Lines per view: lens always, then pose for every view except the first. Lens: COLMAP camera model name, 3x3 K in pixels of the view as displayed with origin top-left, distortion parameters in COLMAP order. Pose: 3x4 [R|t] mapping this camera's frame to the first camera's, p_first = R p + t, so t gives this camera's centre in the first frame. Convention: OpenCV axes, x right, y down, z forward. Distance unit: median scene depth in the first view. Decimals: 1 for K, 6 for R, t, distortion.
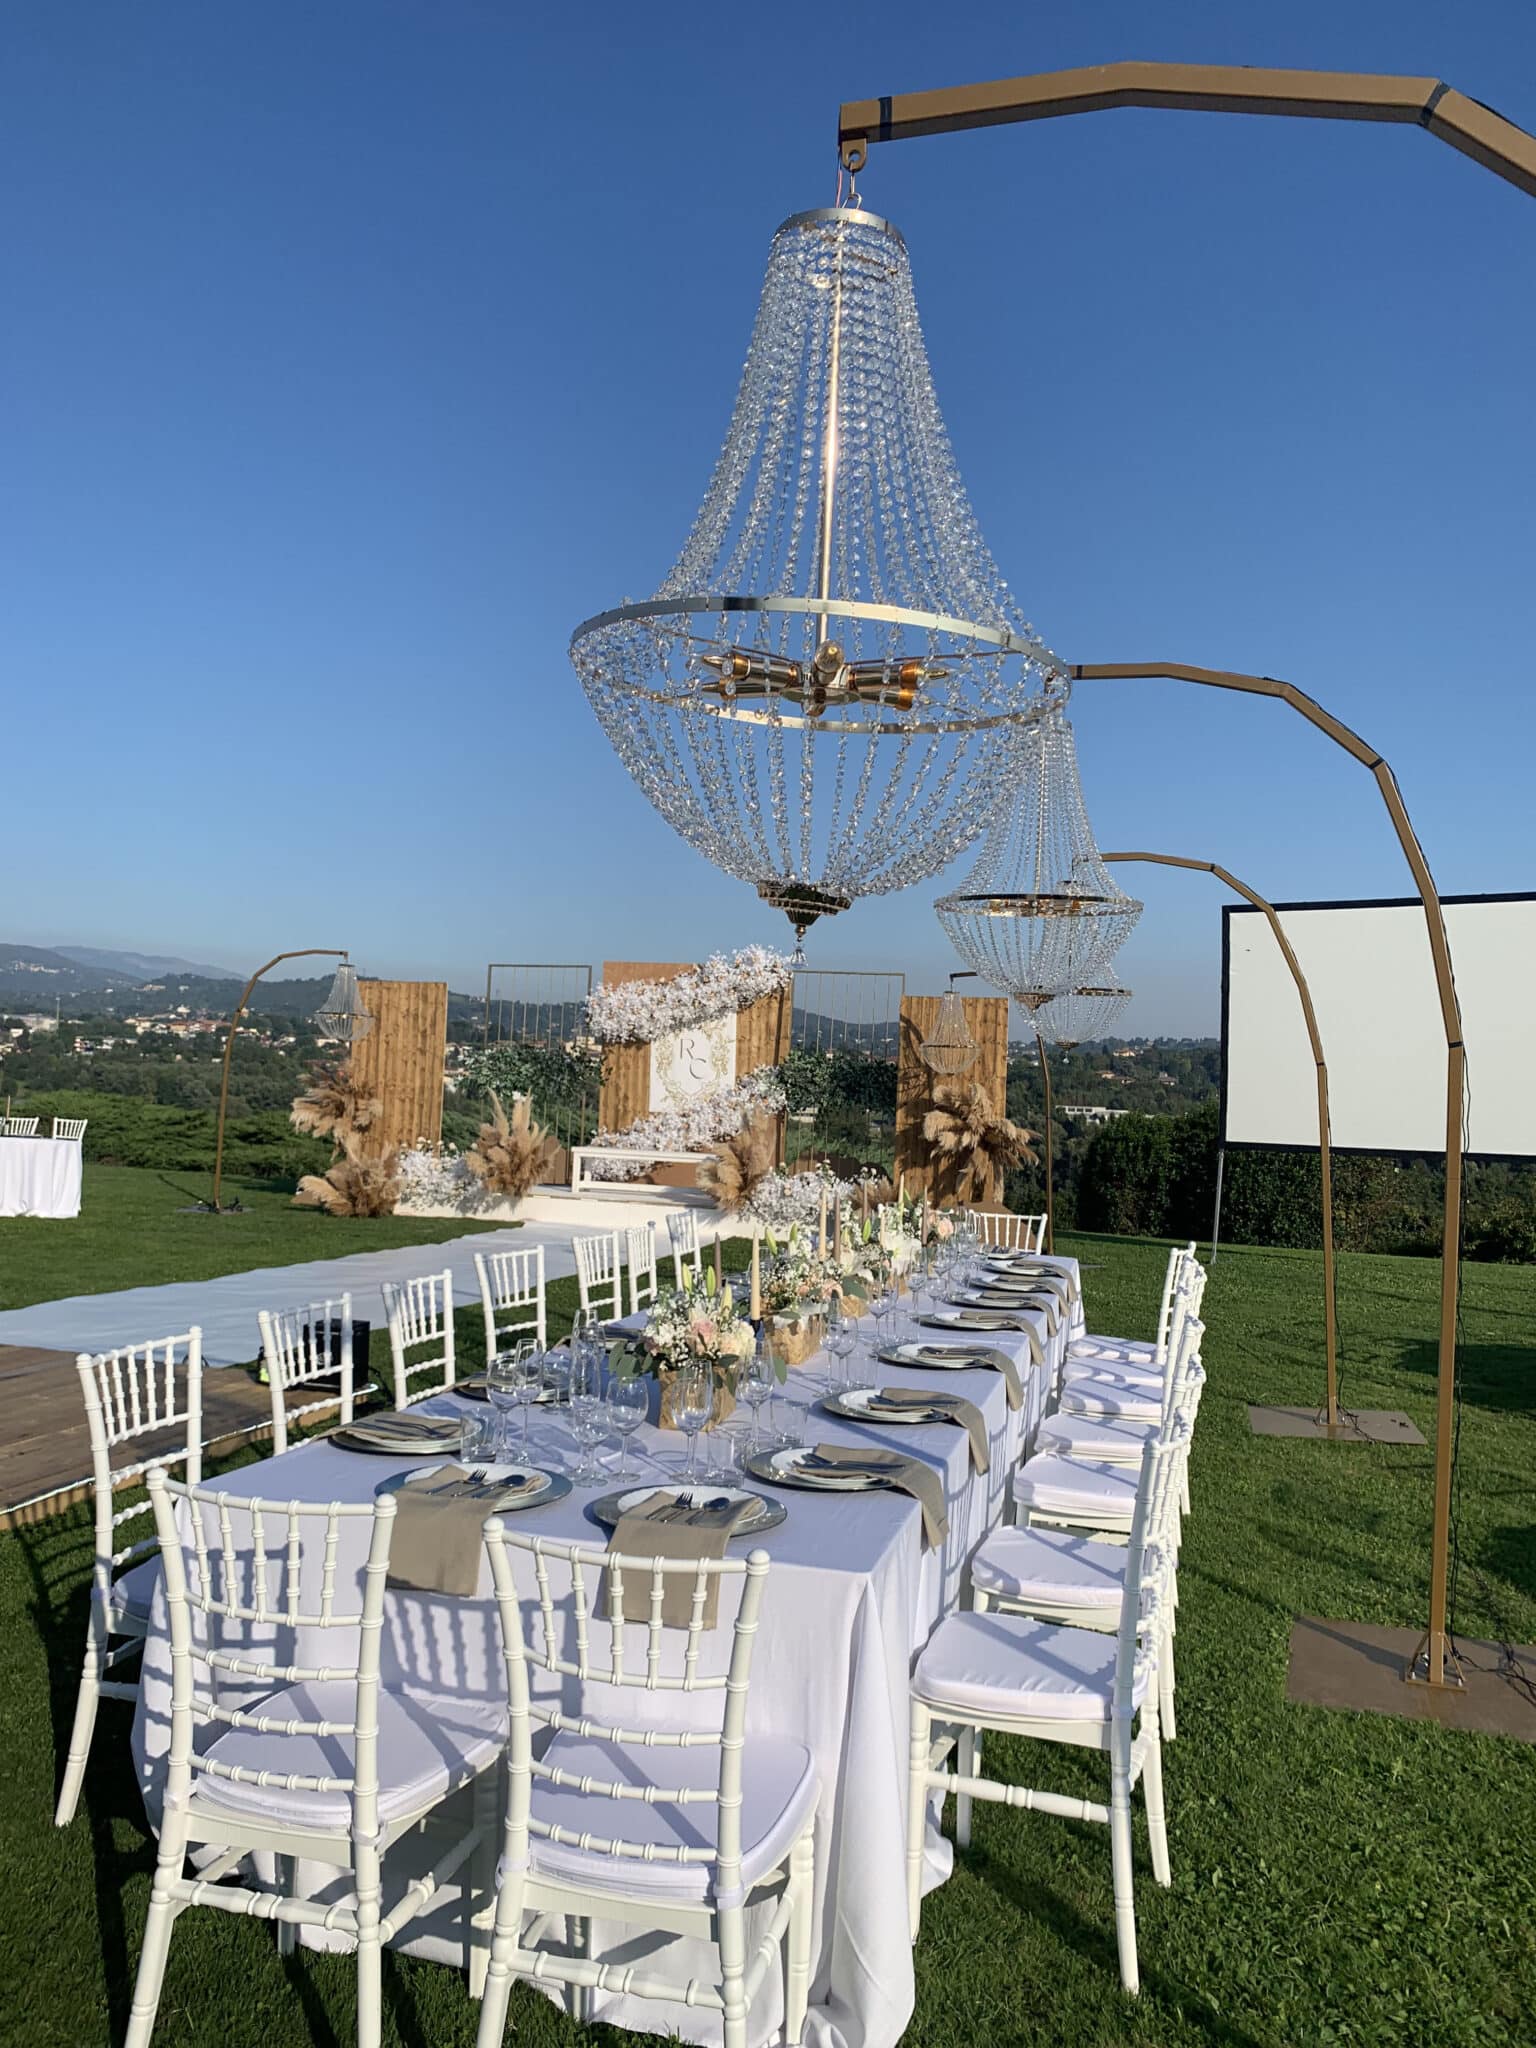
lens RADIAL K [[1566.9, 0, 768.0], [0, 1566.9, 1024.0], [0, 0, 1]] dist [0.064928, -0.084585]
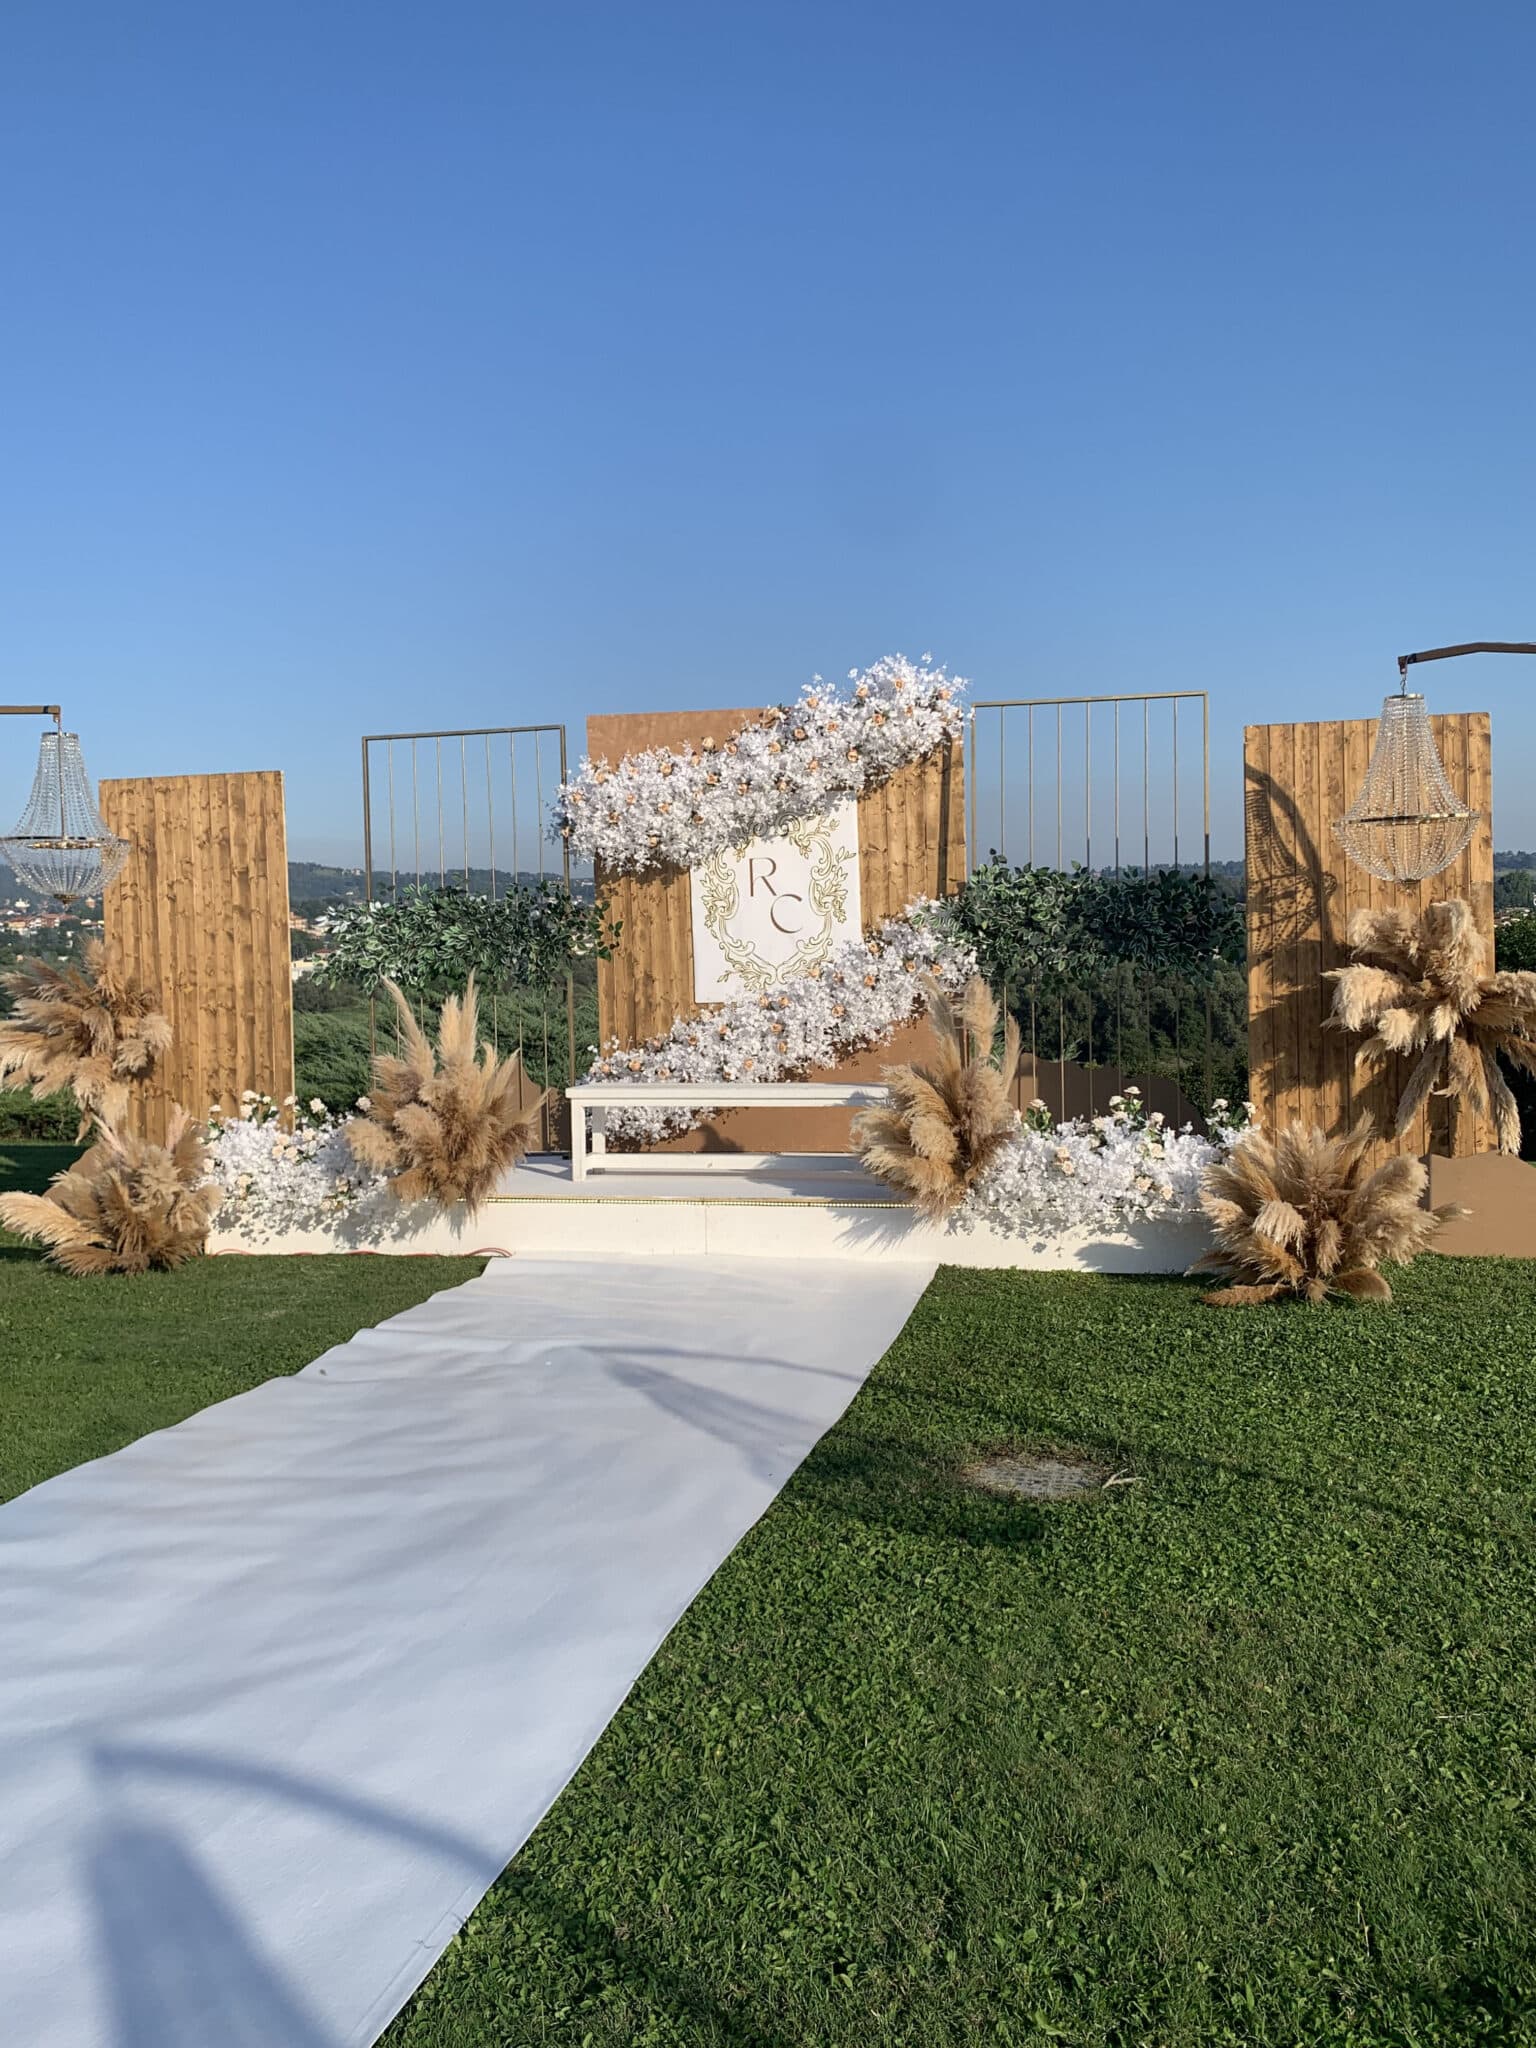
lens RADIAL K [[1770.9, 0, 727.6], [0, 1770.9, 1025.1], [0, 0, 1]] dist [0.072069, -0.008648]
pose [[0.997747, -0.064755, 0.017547, -0.078984], [0.063076, 0.994507, 0.083533, 0.015525], [-0.022859, -0.082238, 0.996350, 0.430633]]
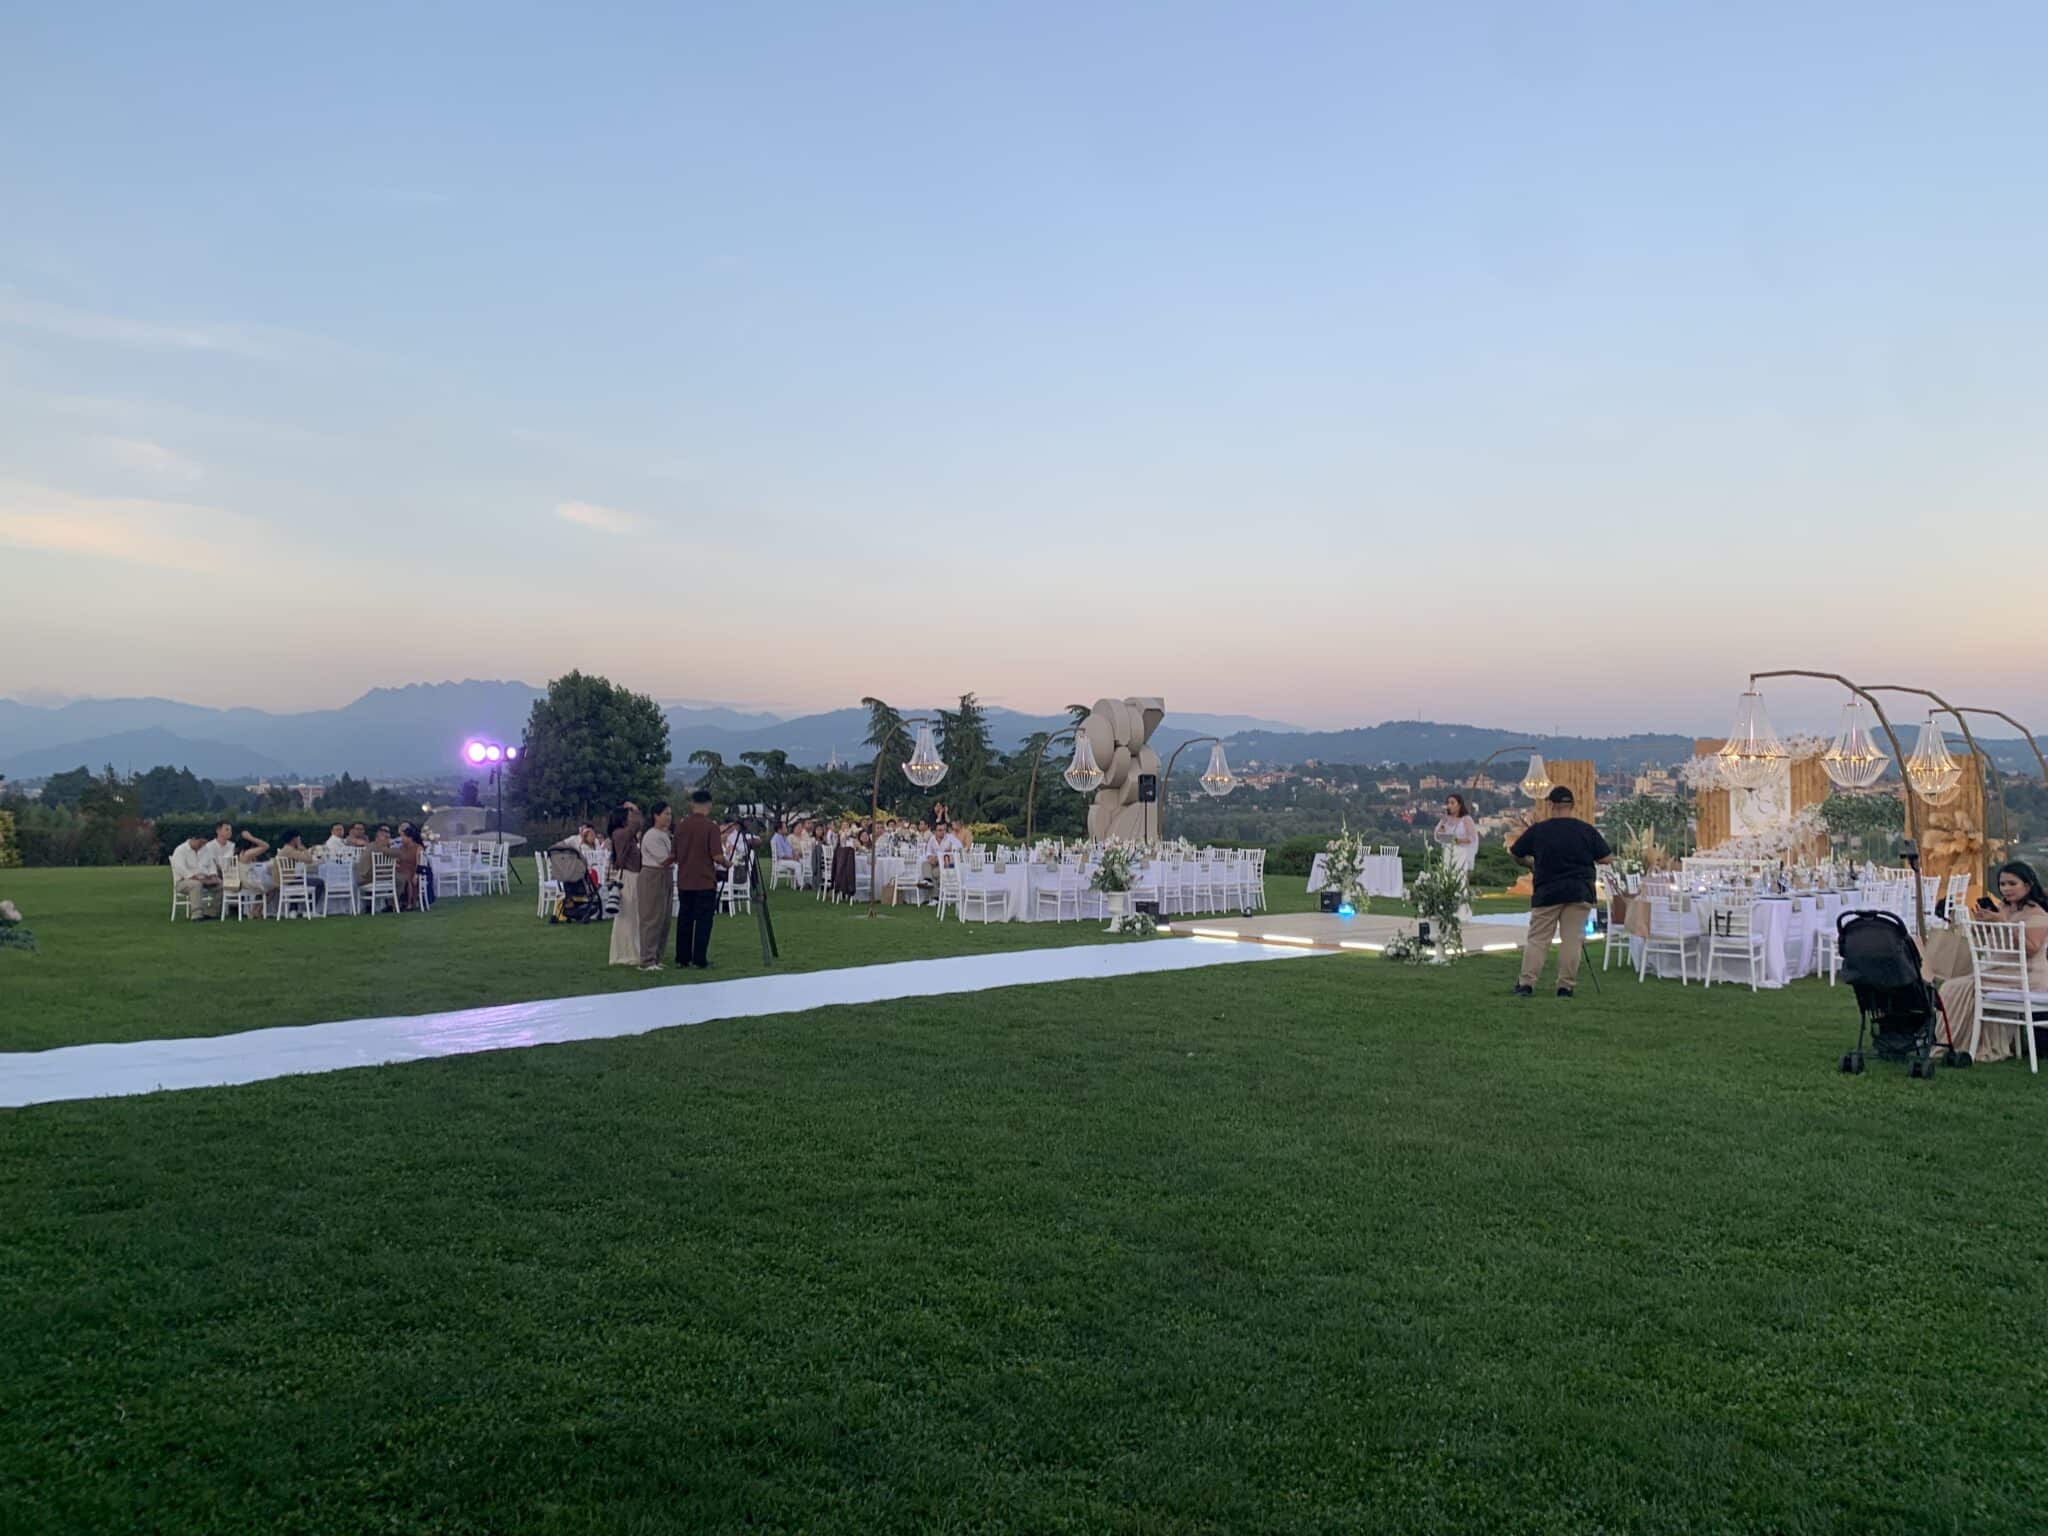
lens RADIAL K [[1566.9, 0, 1024.0], [0, 1566.9, 768.0], [0, 0, 1]] dist [0.064928, -0.084585]
pose [[0.878437, -0.048246, -0.475416, 0.060845], [0.048453, 0.998755, -0.011829, -0.027744], [0.475395, -0.012645, 0.879681, -0.755354]]
